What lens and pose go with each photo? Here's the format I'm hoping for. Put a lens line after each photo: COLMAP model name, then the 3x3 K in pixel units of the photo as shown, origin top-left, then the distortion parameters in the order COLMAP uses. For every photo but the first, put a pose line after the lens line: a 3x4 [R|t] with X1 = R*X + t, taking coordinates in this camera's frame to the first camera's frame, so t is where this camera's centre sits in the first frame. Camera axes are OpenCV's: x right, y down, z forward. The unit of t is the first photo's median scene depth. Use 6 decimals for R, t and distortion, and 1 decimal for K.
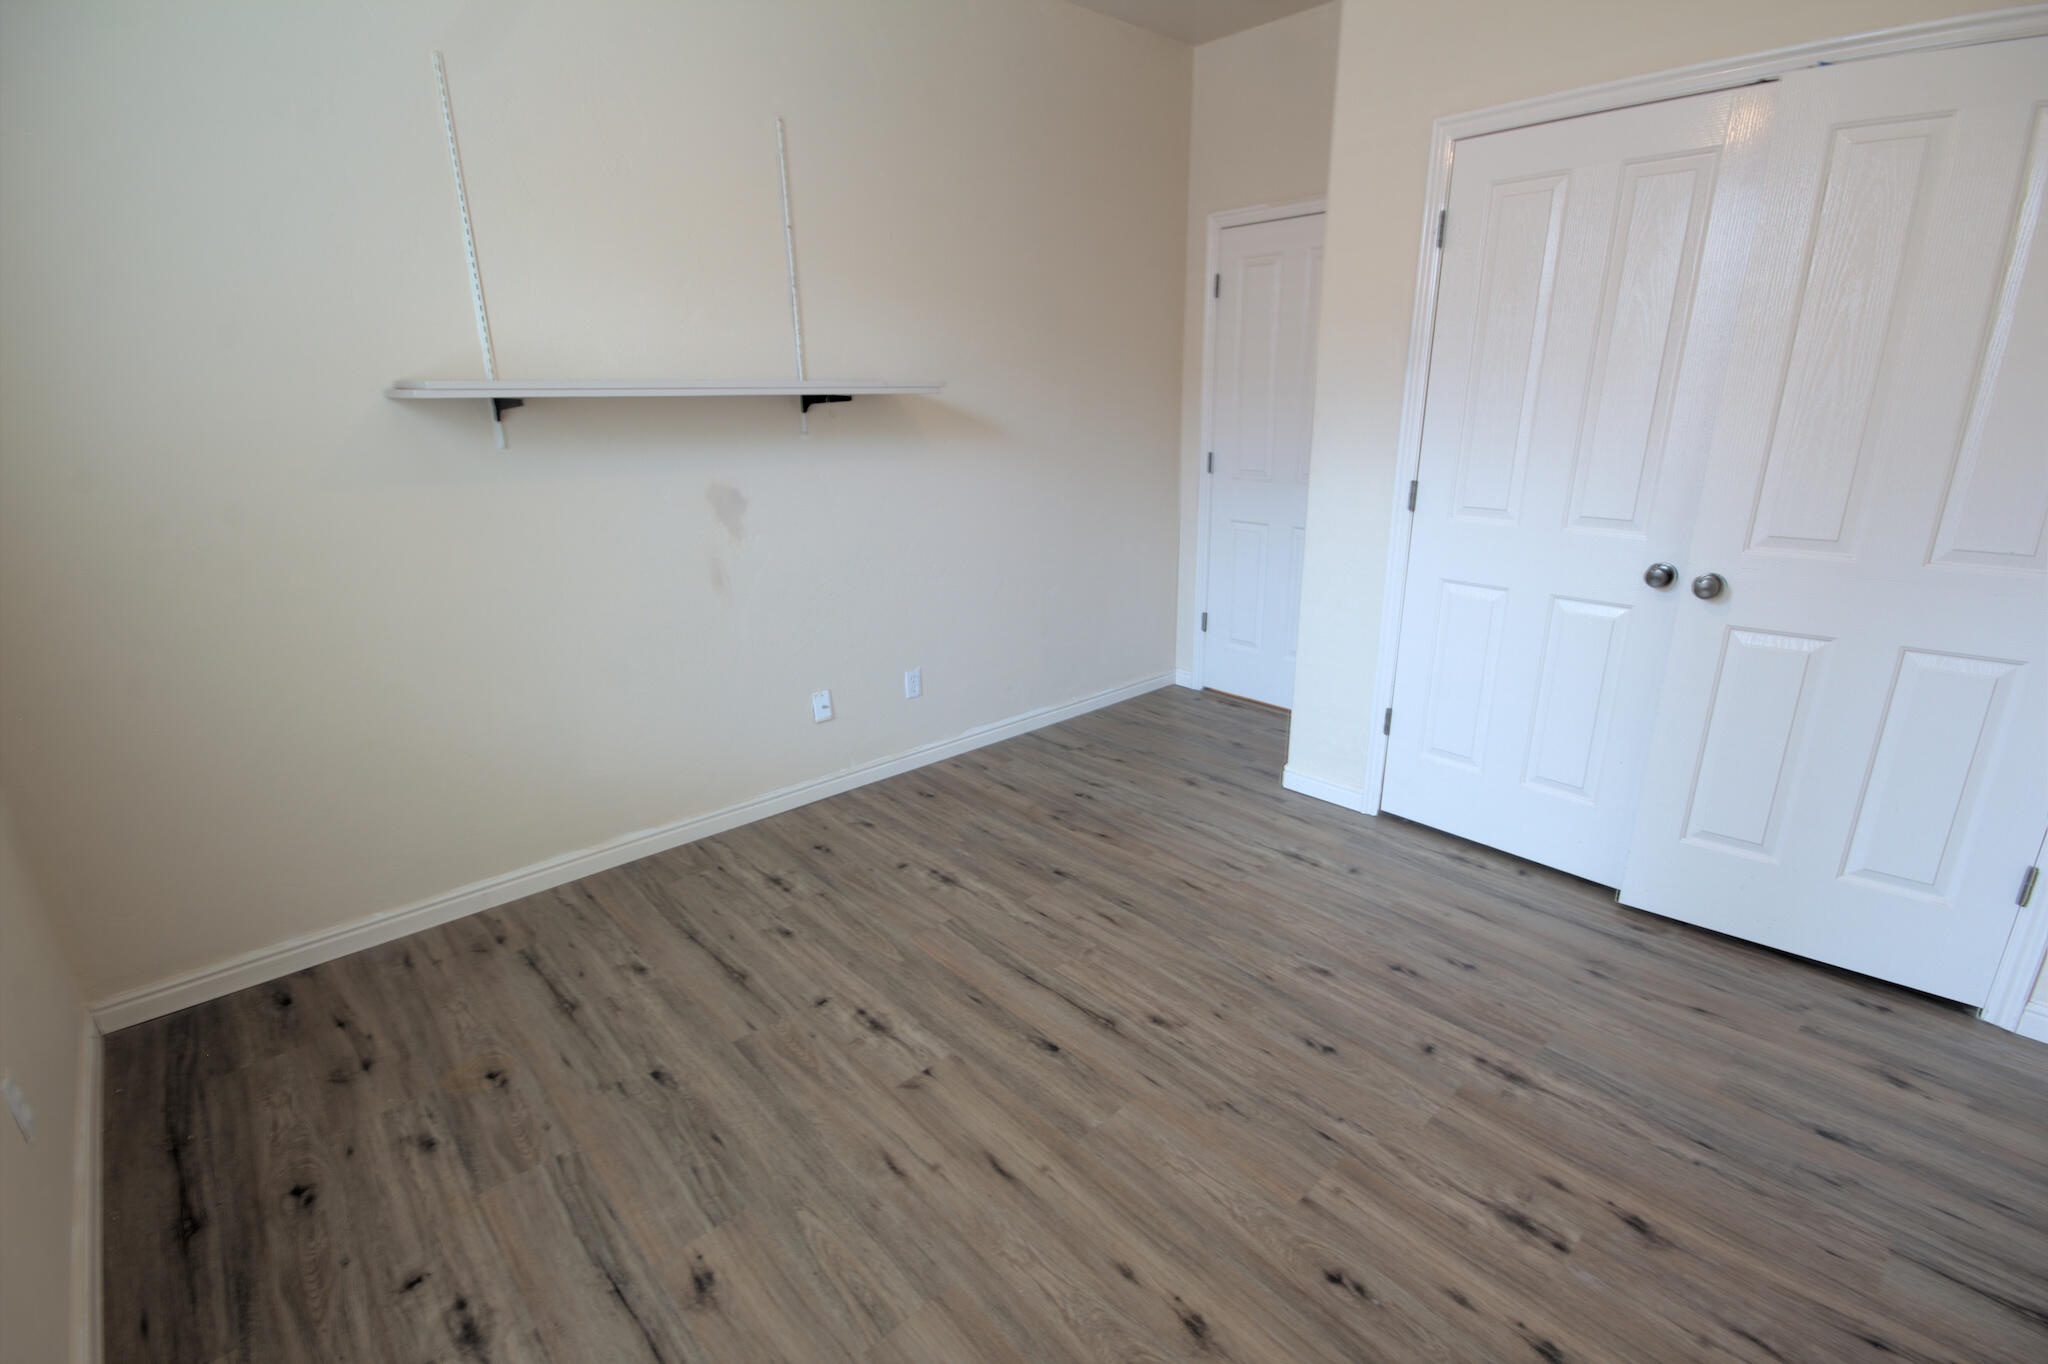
lens RADIAL K [[959.5, 0, 1039.2], [0, 959.5, 703.7], [0, 0, 1]] dist [0.001203, -0.000516]
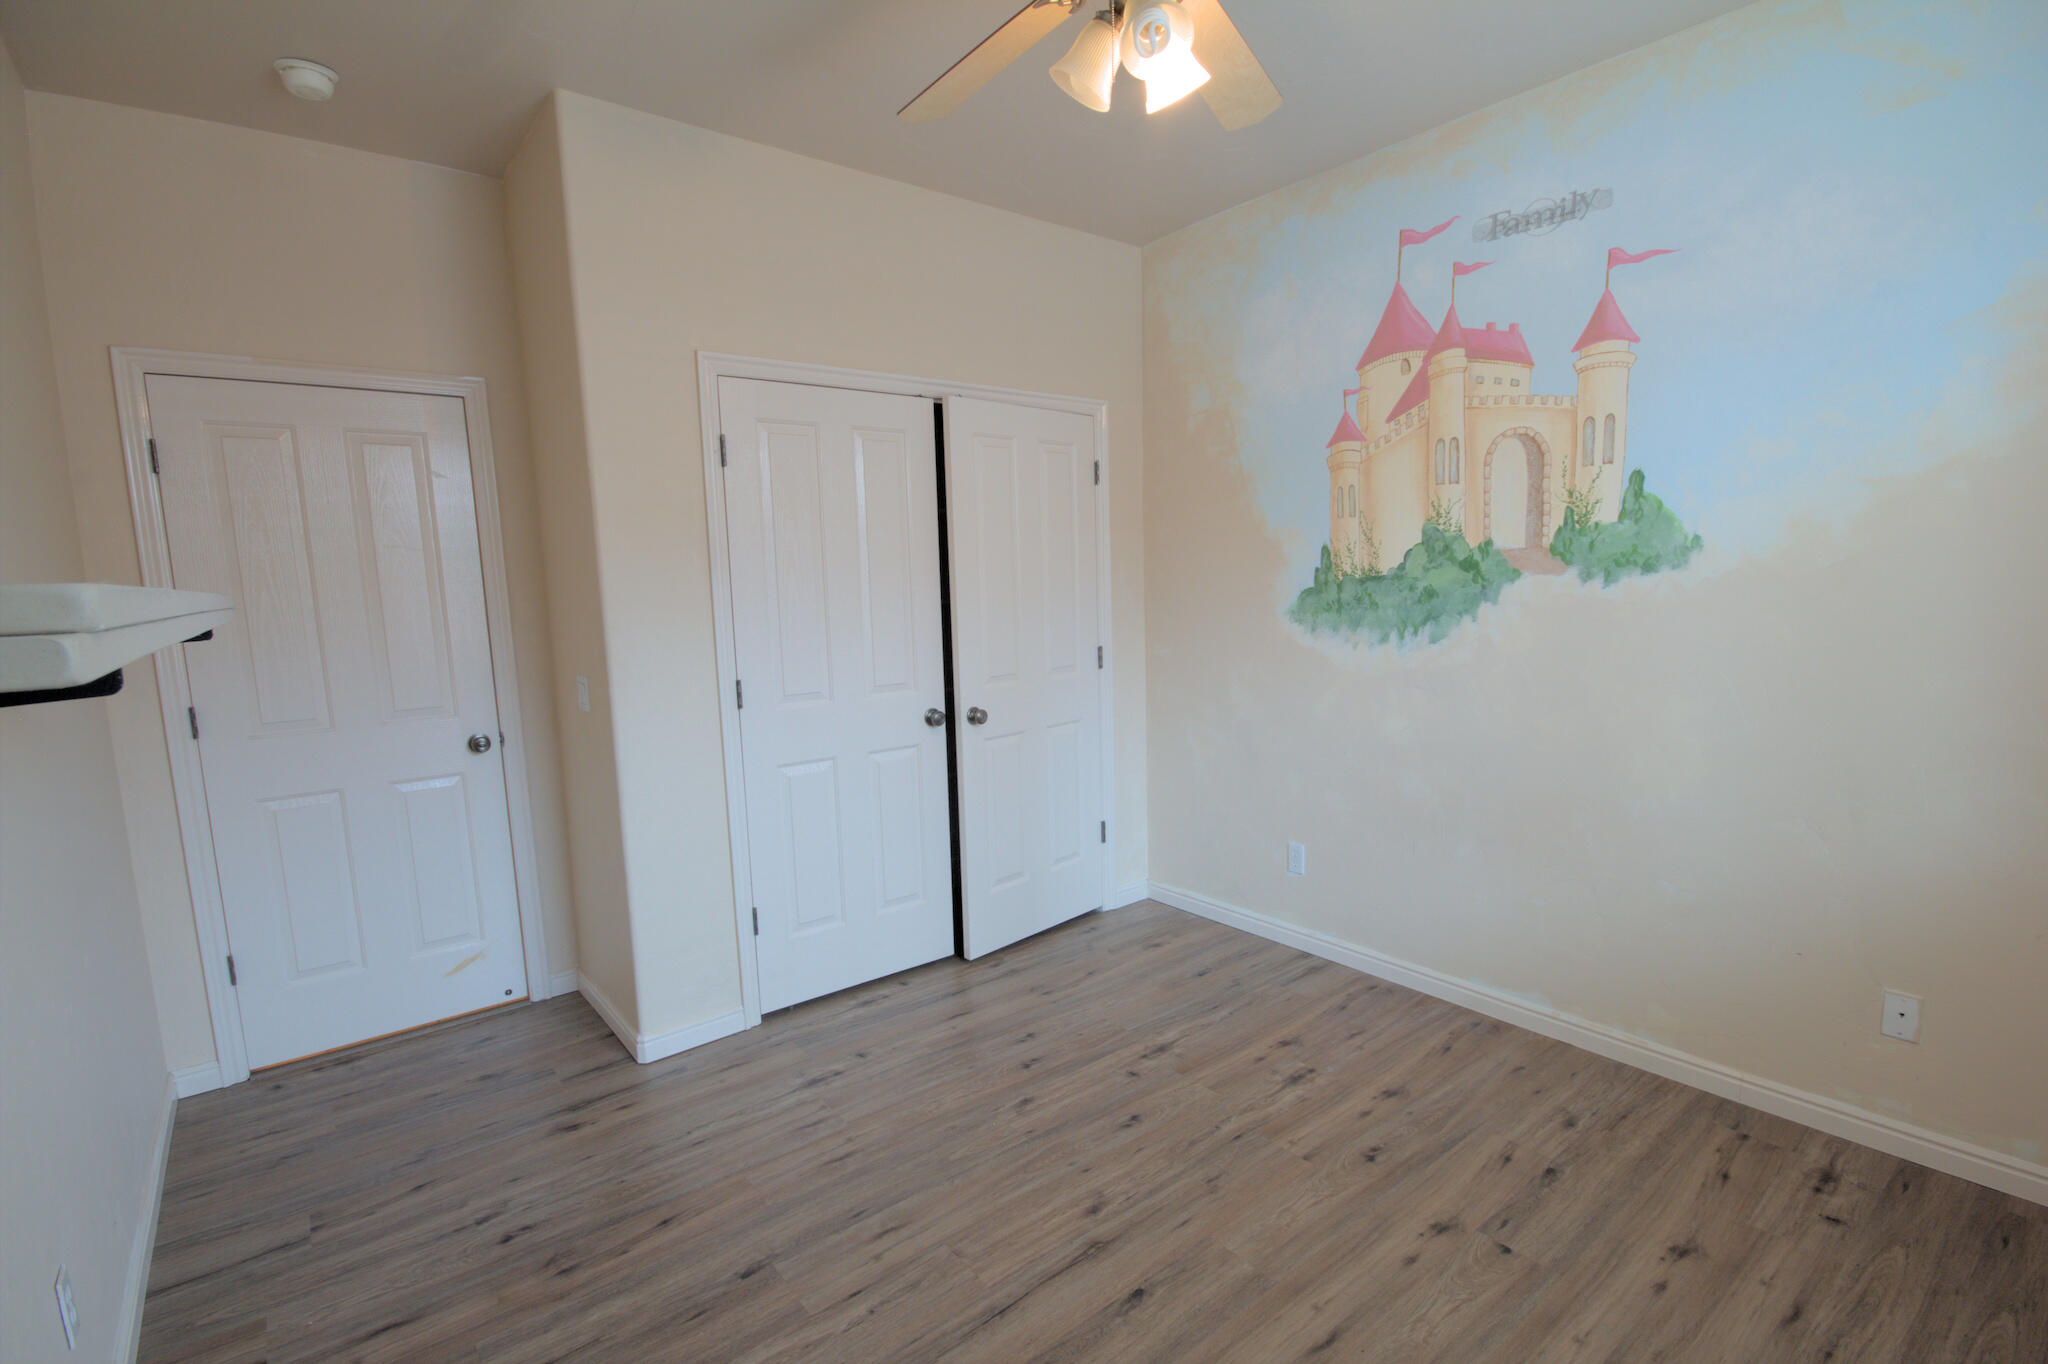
lens RADIAL K [[959.5, 0, 1039.2], [0, 959.5, 703.7], [0, 0, 1]] dist [0.001203, -0.000516]
pose [[0.051709, -0.122436, 0.991129, -0.711055], [0.337860, 0.936080, 0.098009, -0.237343], [-0.939775, 0.329794, 0.089770, 0.736140]]
